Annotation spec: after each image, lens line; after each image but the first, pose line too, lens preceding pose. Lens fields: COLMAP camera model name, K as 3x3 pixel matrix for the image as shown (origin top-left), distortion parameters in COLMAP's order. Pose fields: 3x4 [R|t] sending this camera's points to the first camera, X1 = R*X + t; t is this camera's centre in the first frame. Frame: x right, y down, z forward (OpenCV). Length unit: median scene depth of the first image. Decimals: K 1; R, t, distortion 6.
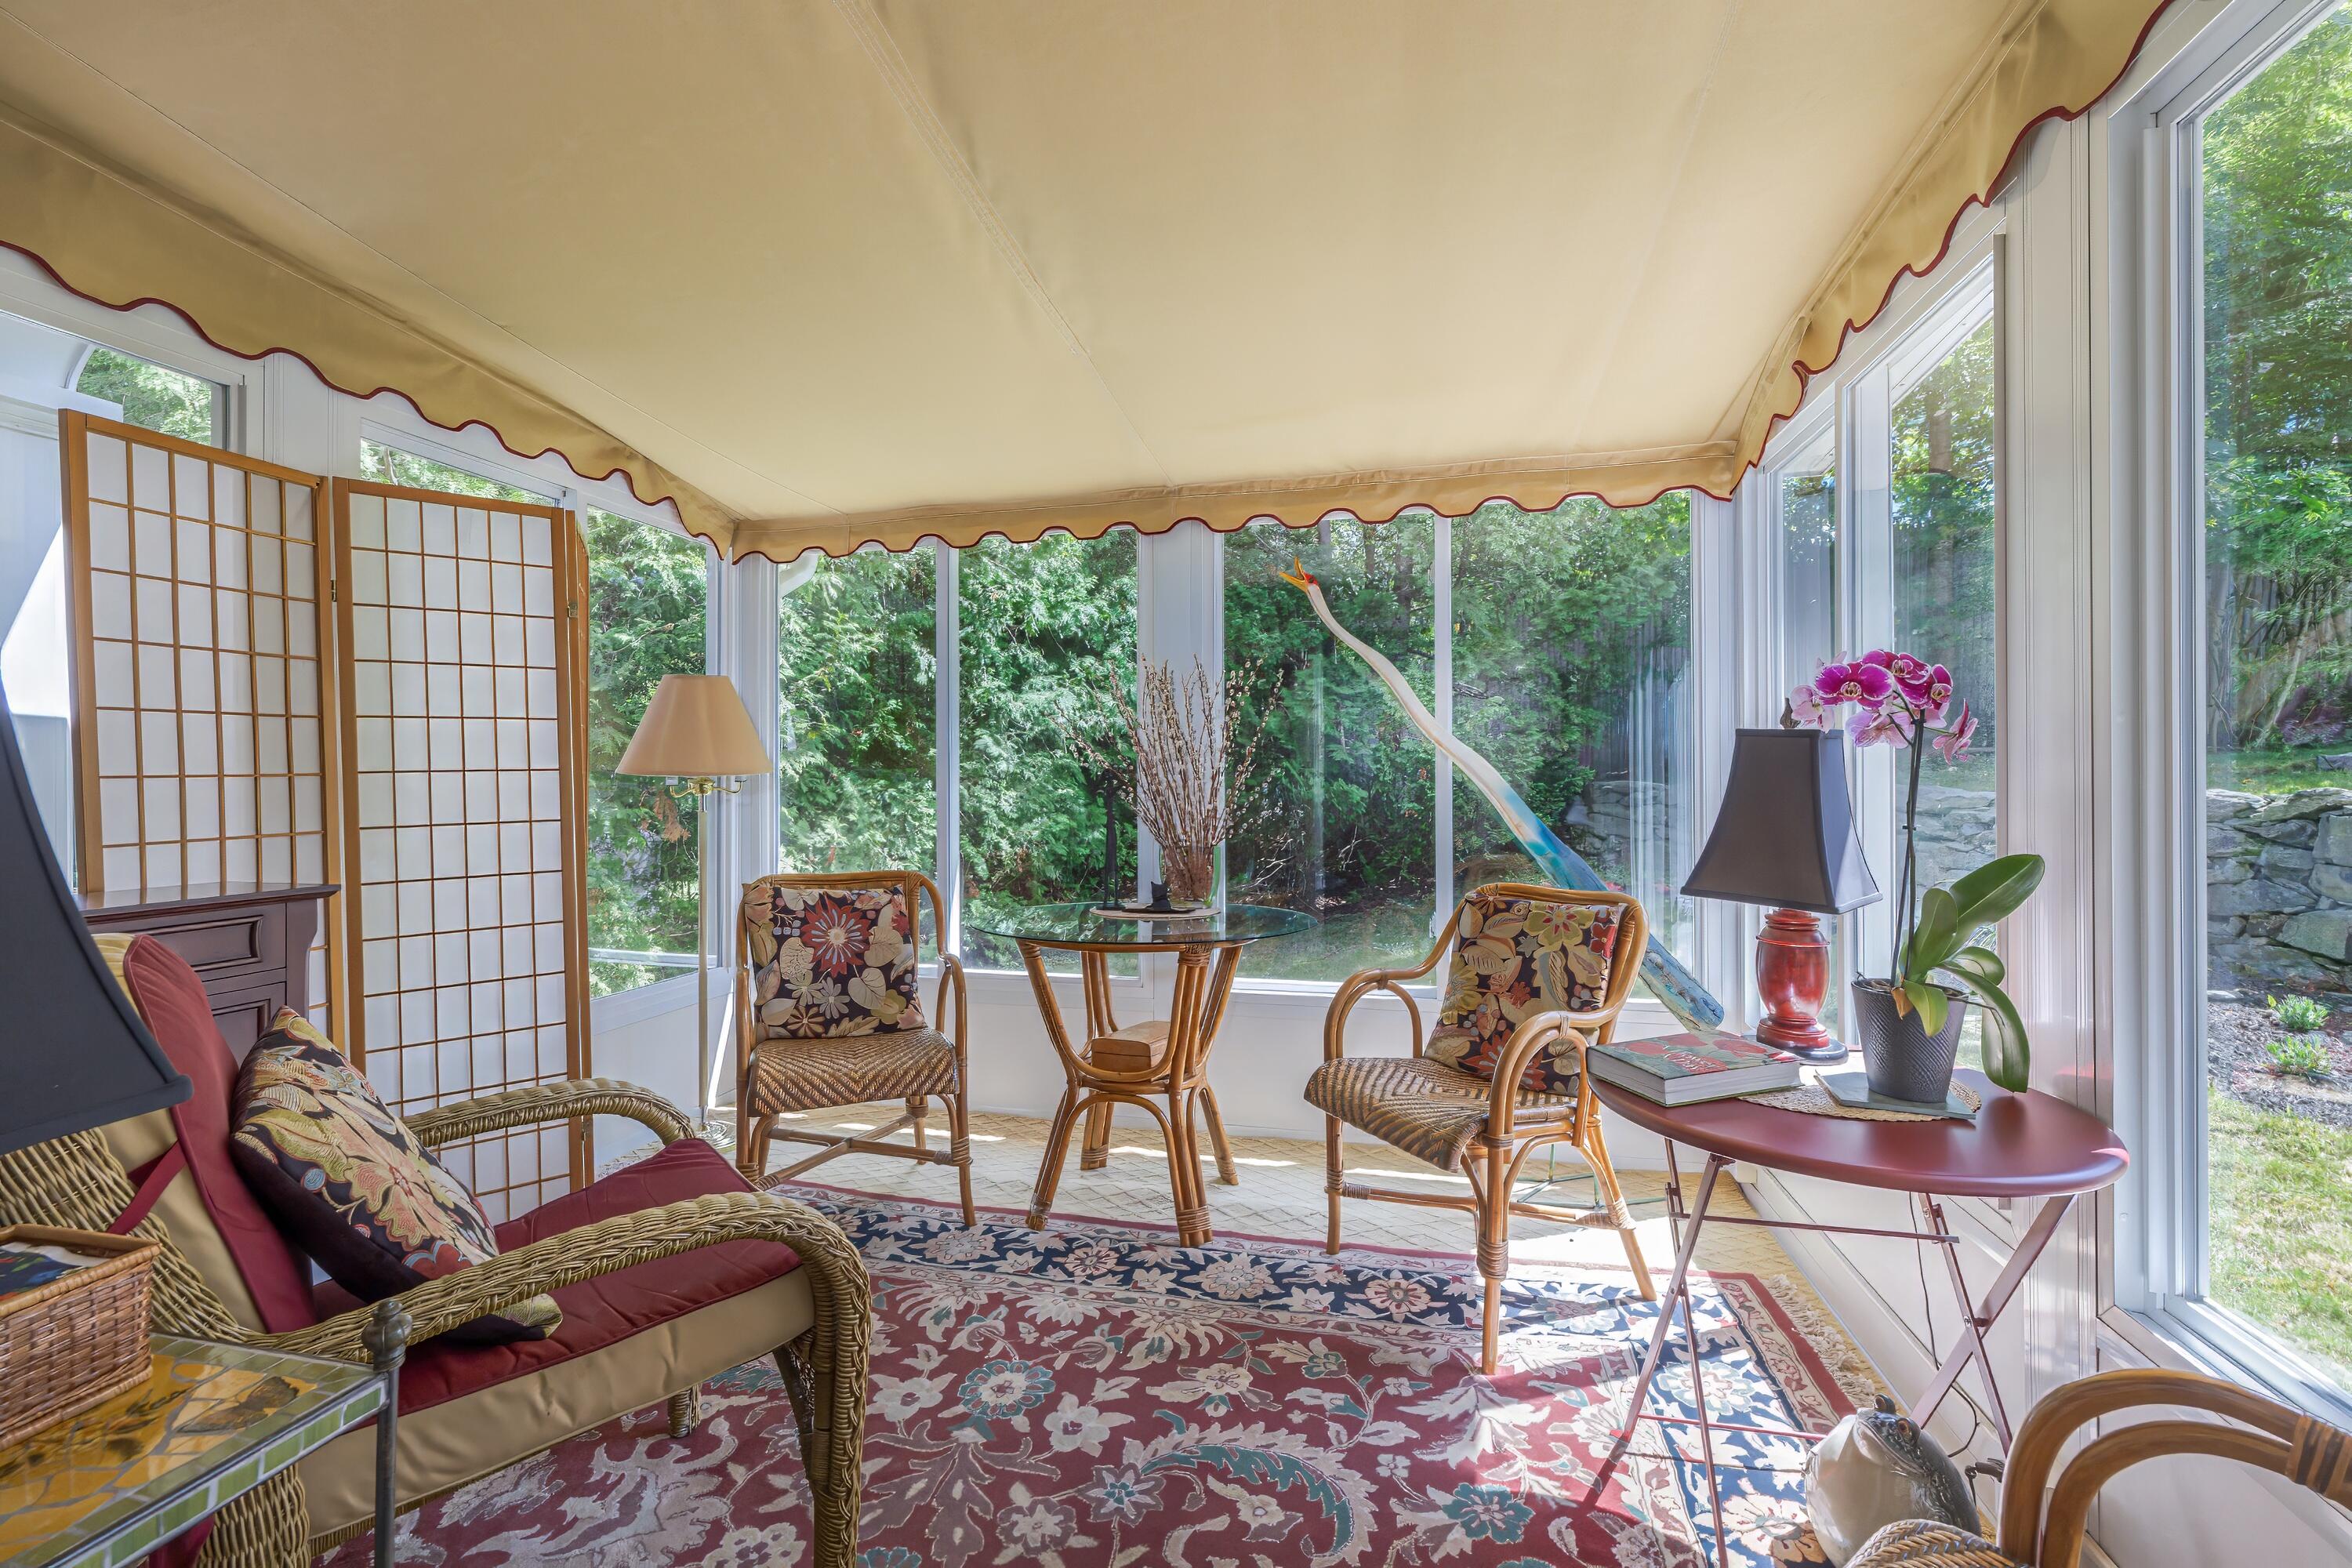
lens RADIAL K [[1018.4, 0, 1176.1], [0, 1018.4, 784.7], [0, 0, 1]] dist [0.002765, 0.000441]
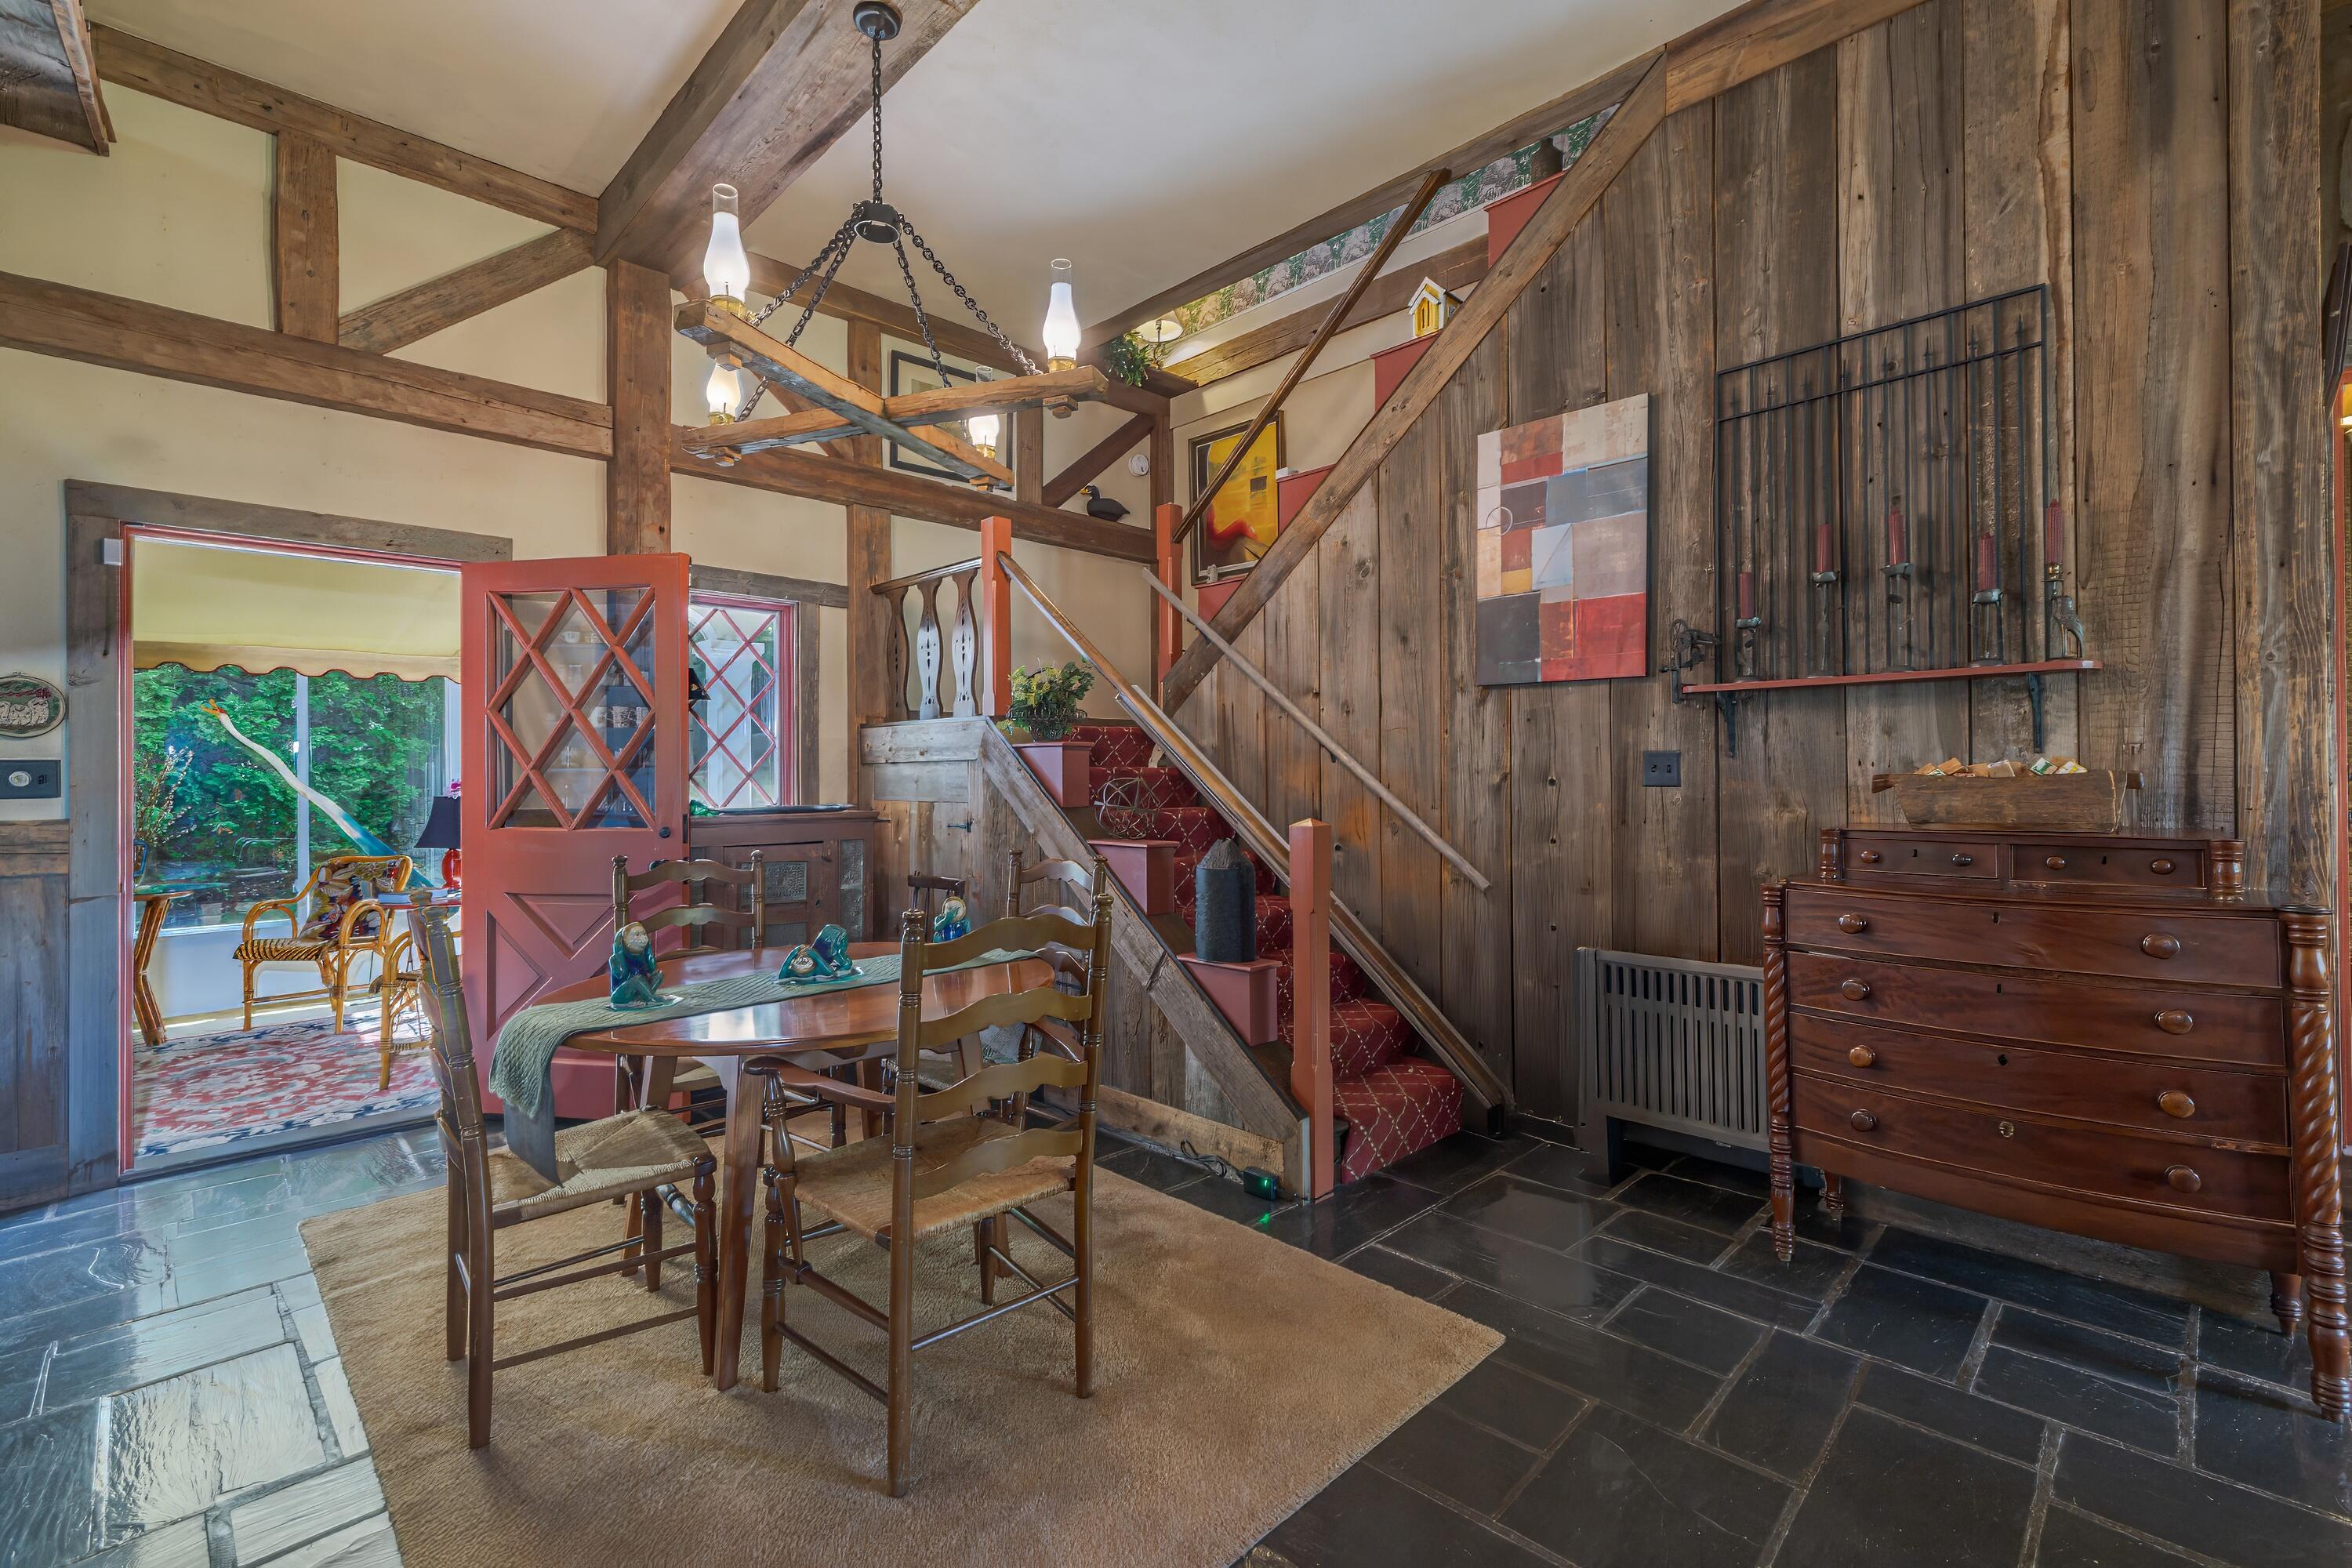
lens RADIAL K [[1018.4, 0, 1174.7], [0, 1018.4, 774.5], [0, 0, 1]] dist [0.002765, 0.000441]
pose [[0.531188, -0.004289, 0.847243, -0.596705], [0.018140, 0.999816, -0.006311, -0.029241], [-0.847060, 0.018721, 0.531167, -1.719686]]
